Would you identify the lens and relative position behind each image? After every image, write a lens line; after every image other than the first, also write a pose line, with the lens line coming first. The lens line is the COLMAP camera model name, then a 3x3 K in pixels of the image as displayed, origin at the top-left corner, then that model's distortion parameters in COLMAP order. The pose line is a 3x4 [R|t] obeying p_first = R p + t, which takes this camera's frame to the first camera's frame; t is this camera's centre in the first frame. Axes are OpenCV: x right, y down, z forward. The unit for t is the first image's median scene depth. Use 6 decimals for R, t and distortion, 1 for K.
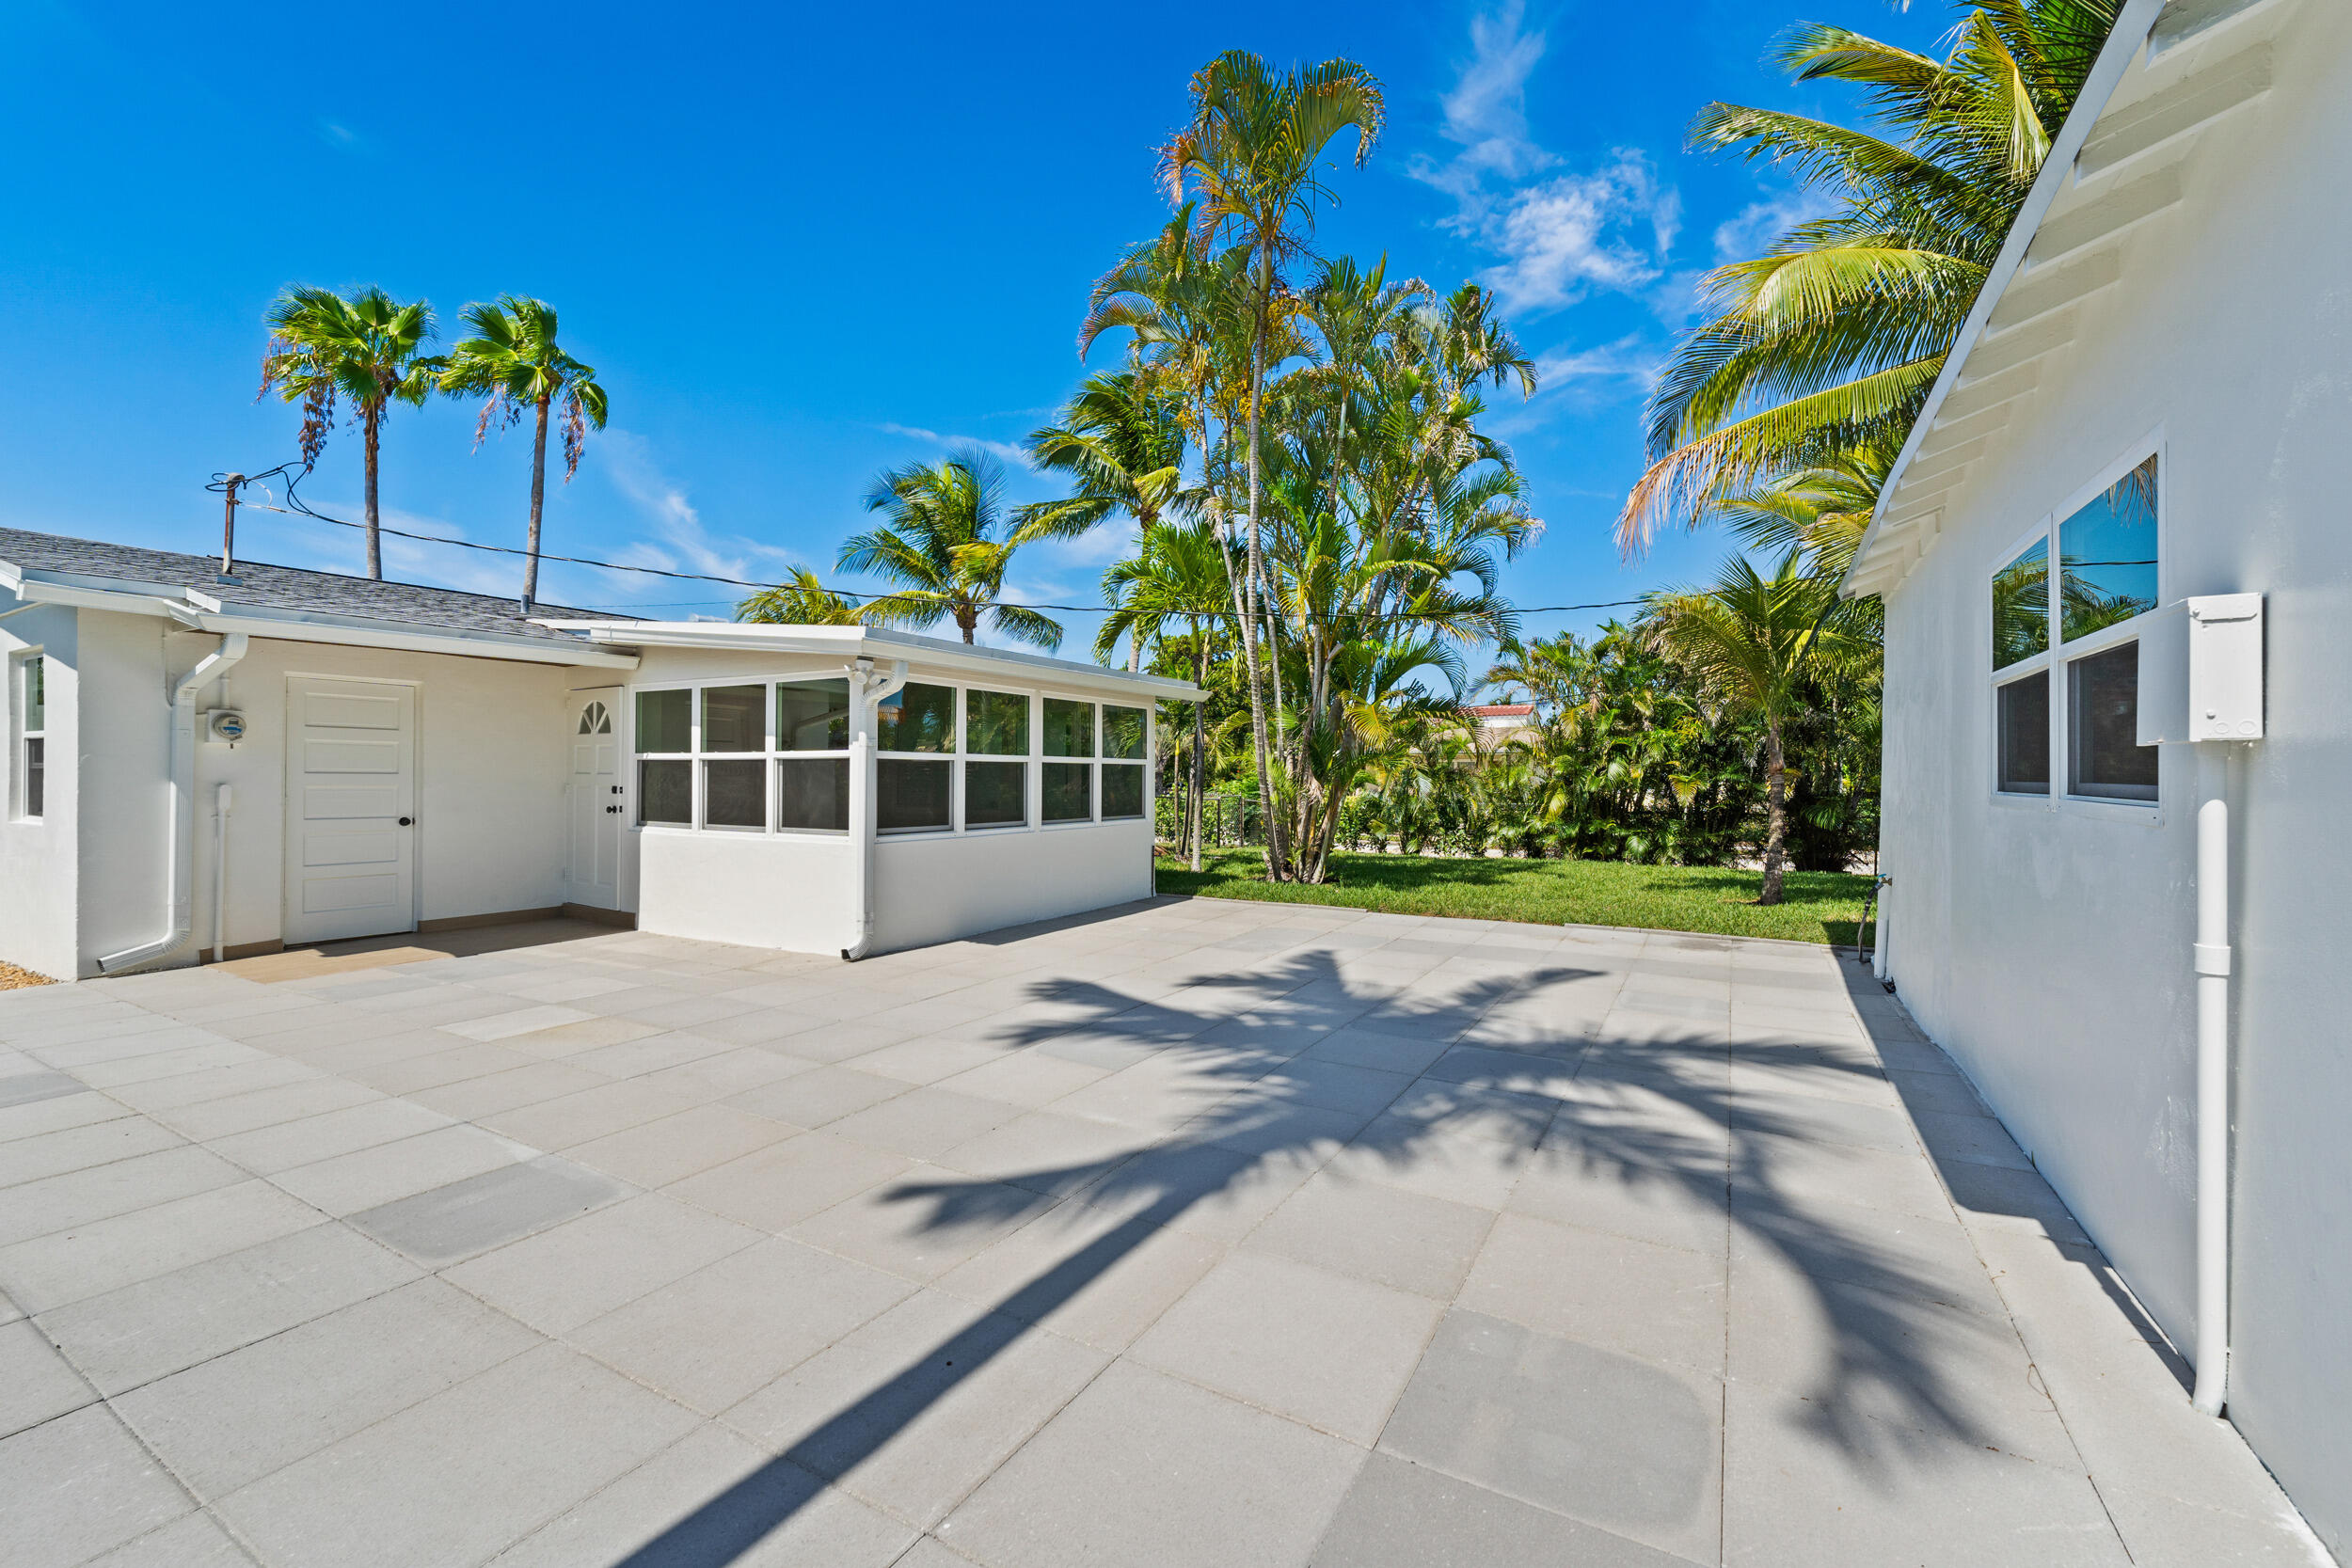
lens RADIAL K [[971.1, 0, 1168.3], [0, 971.1, 771.5], [0, 0, 1]] dist [0.004365, 0.000626]
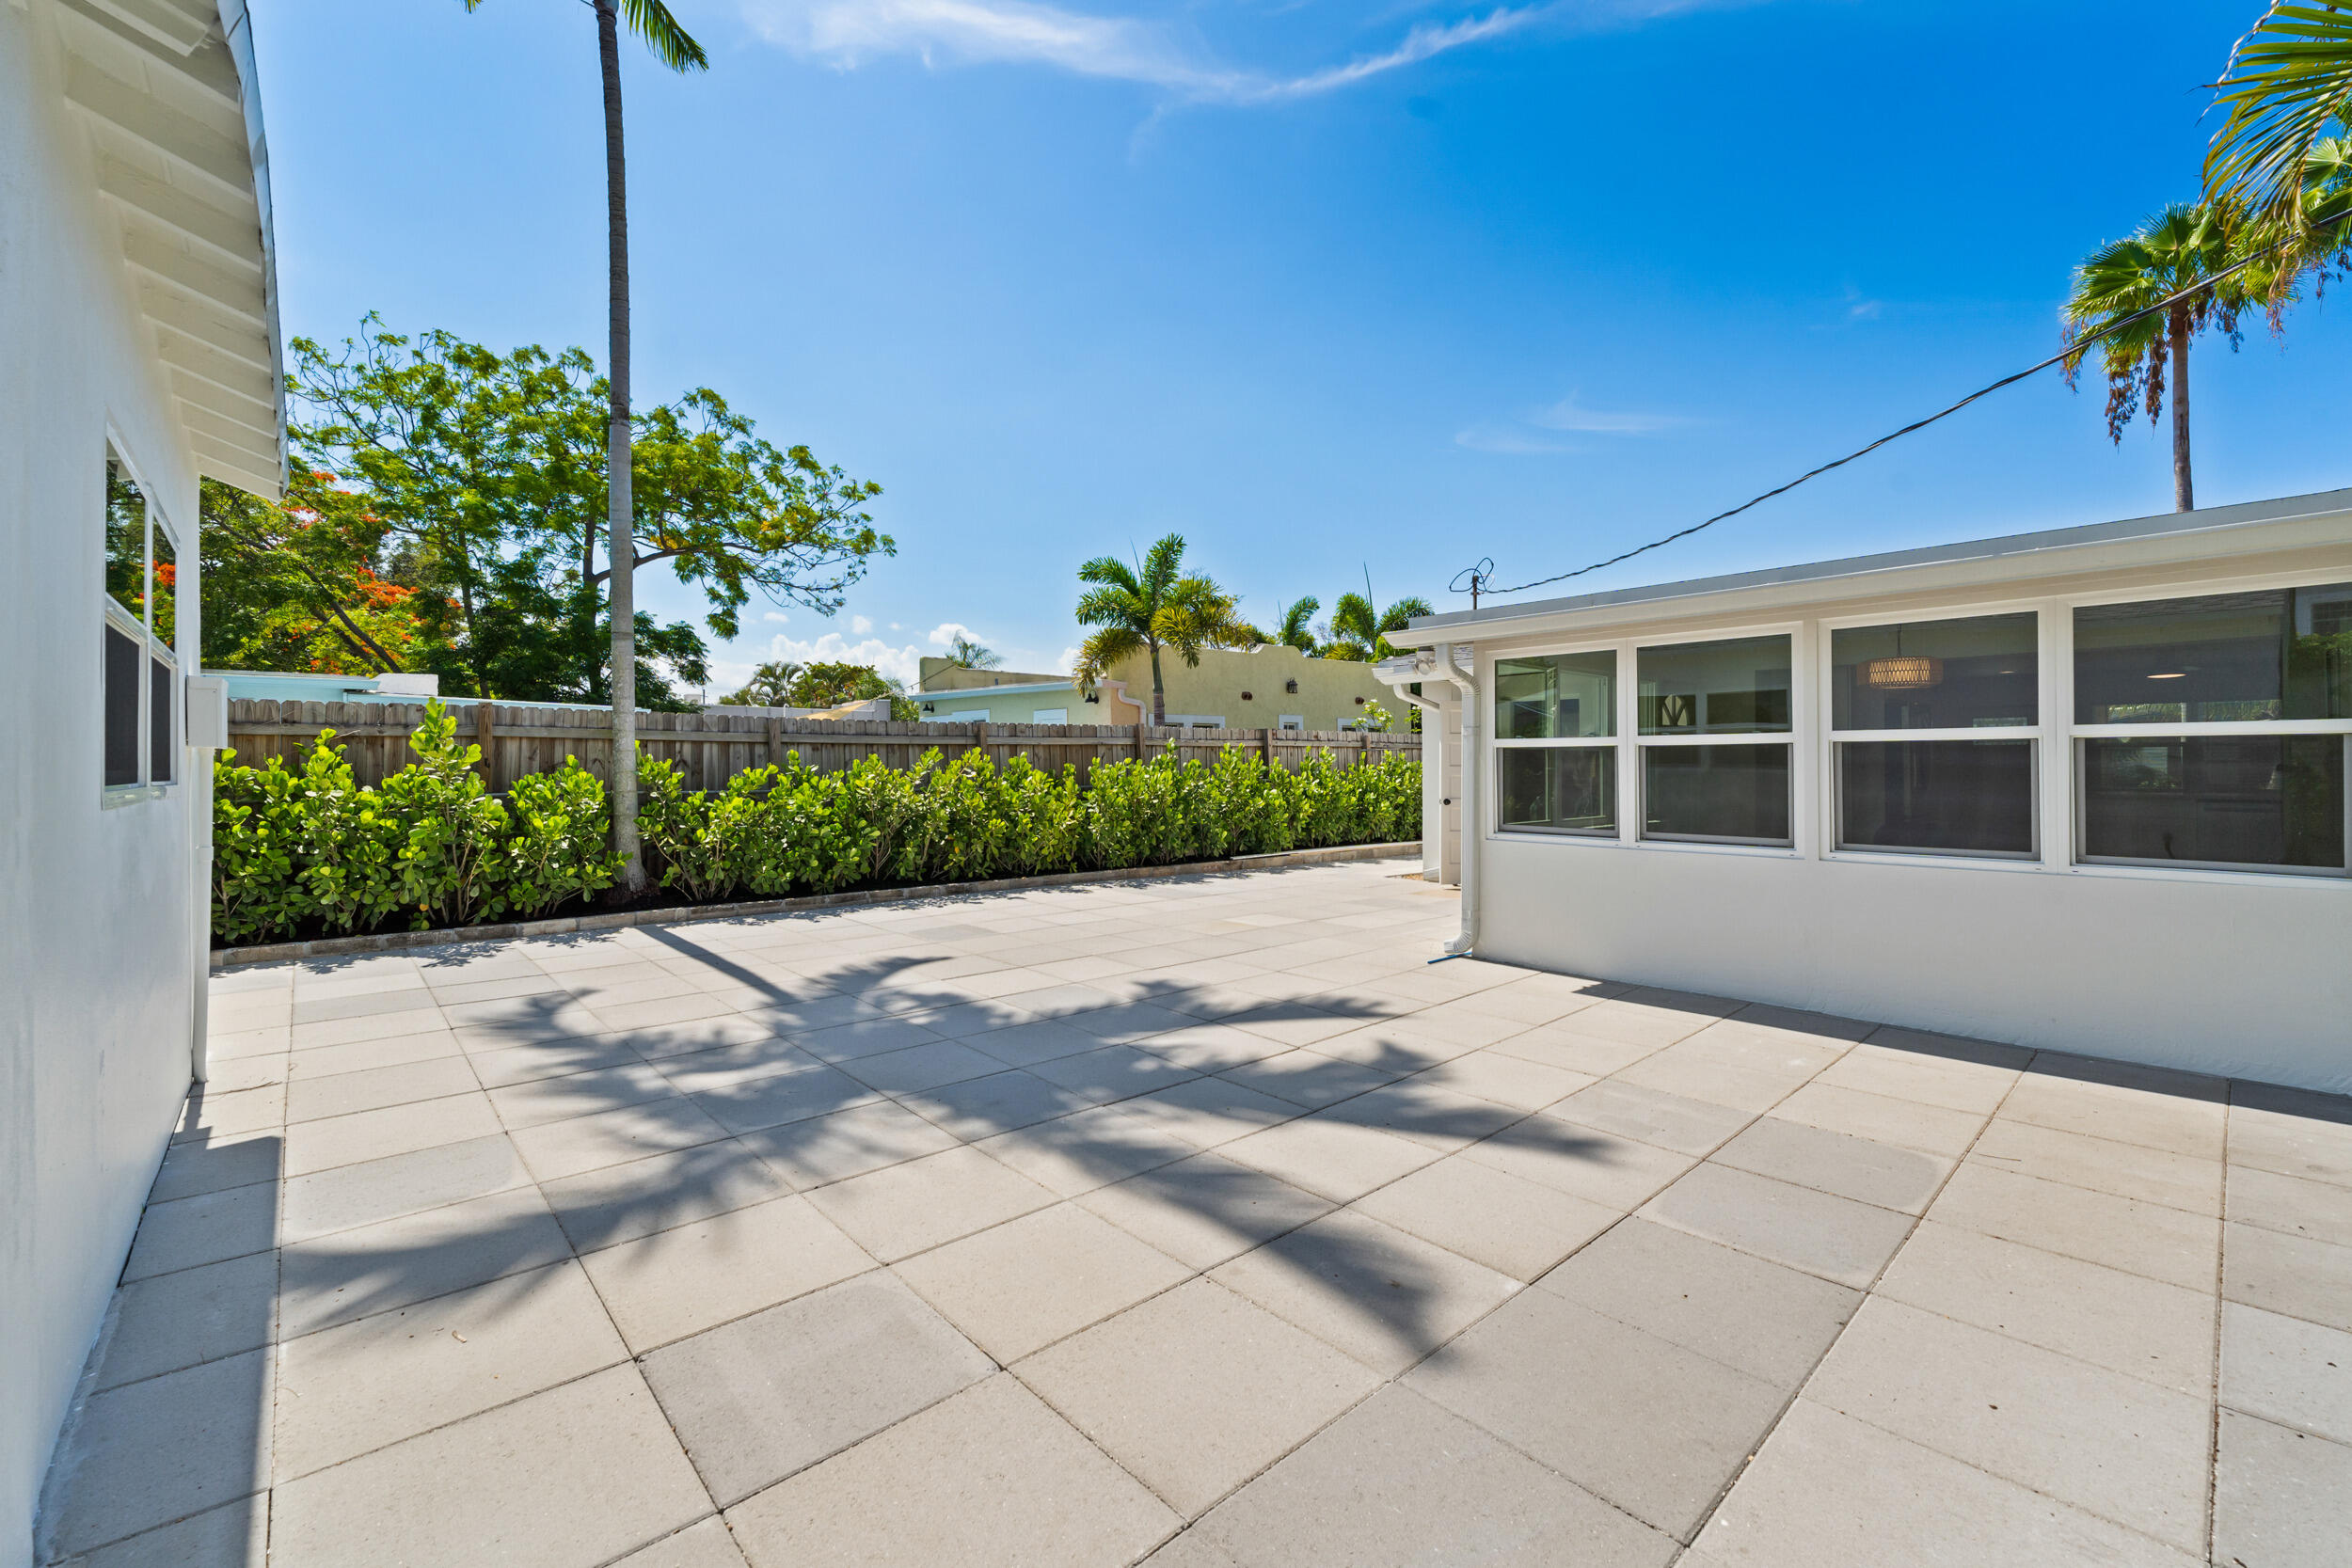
lens RADIAL K [[971.1, 0, 1165.8], [0, 971.1, 767.1], [0, 0, 1]] dist [0.004365, 0.000626]
pose [[-0.303629, -0.006165, -0.952771, 0.482317], [0.002870, 0.999969, -0.007385, 0.007864], [0.952786, -0.004976, -0.303601, 0.709877]]
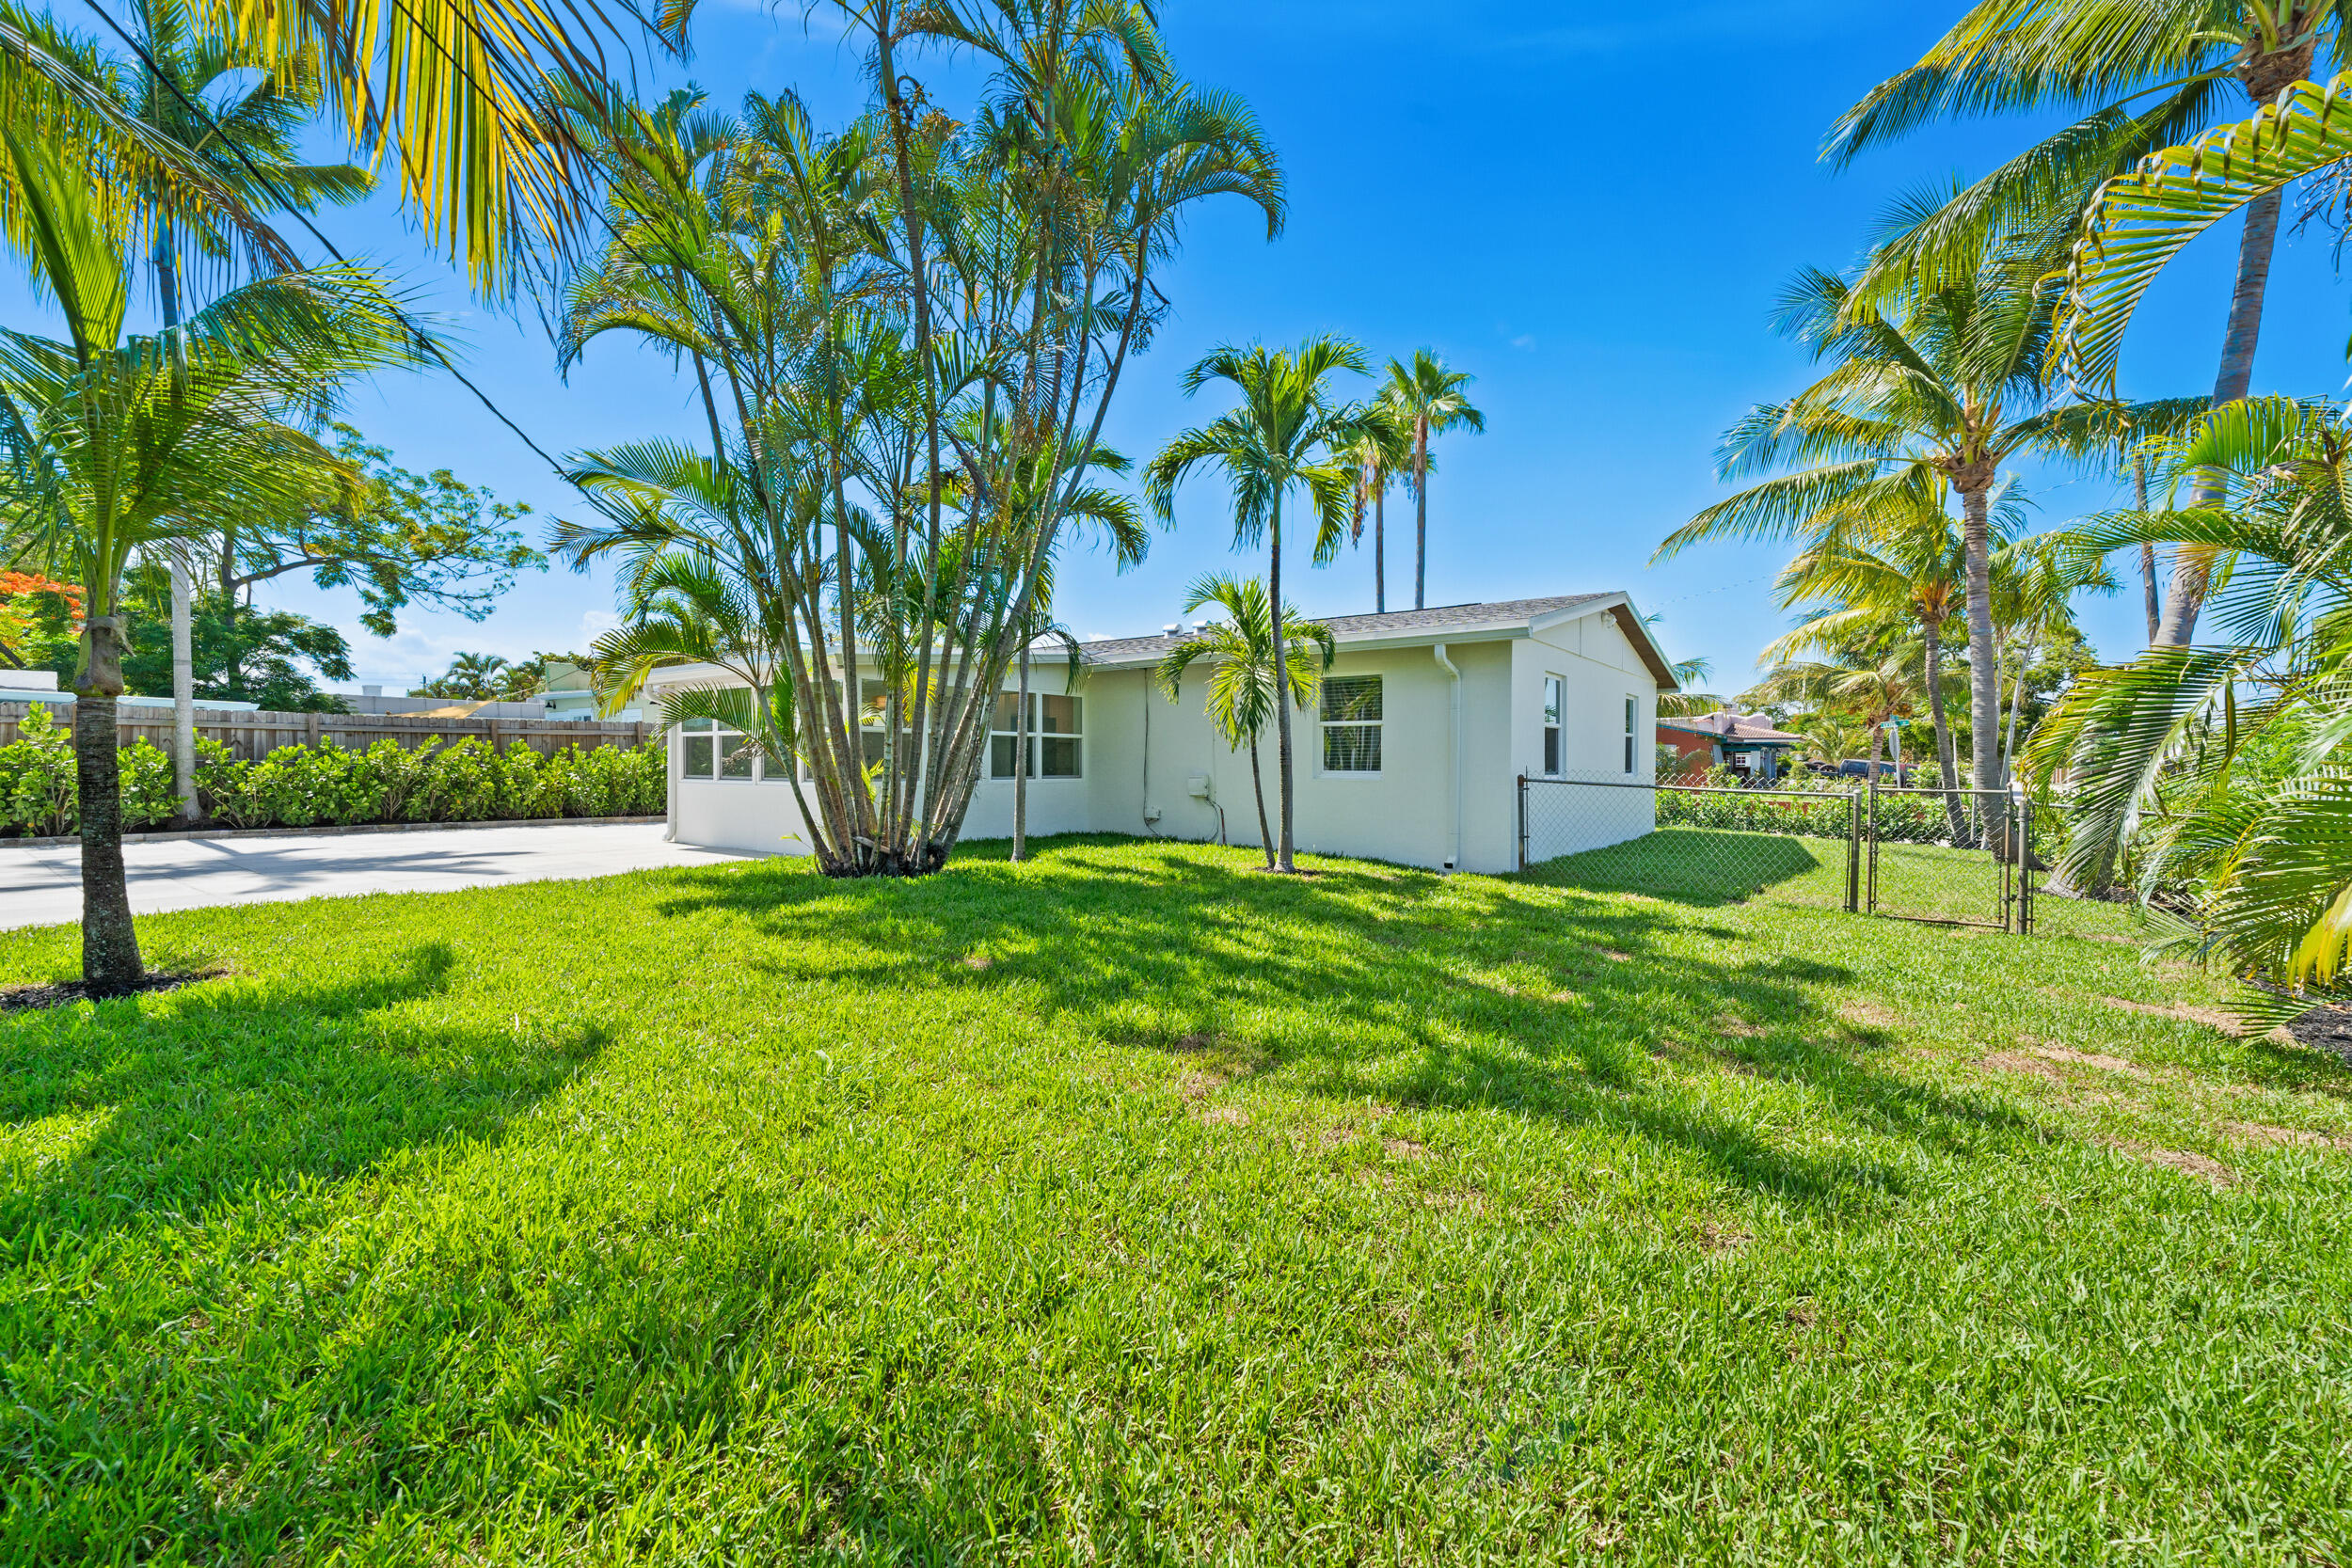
lens RADIAL K [[971.1, 0, 1170.0], [0, 971.1, 789.2], [0, 0, 1]] dist [0.004365, 0.000626]
pose [[-0.113498, 0.017309, -0.993387, 1.009139], [-0.001424, 0.999844, 0.017585, 0.037258], [0.993537, 0.003411, -0.113456, 1.513808]]
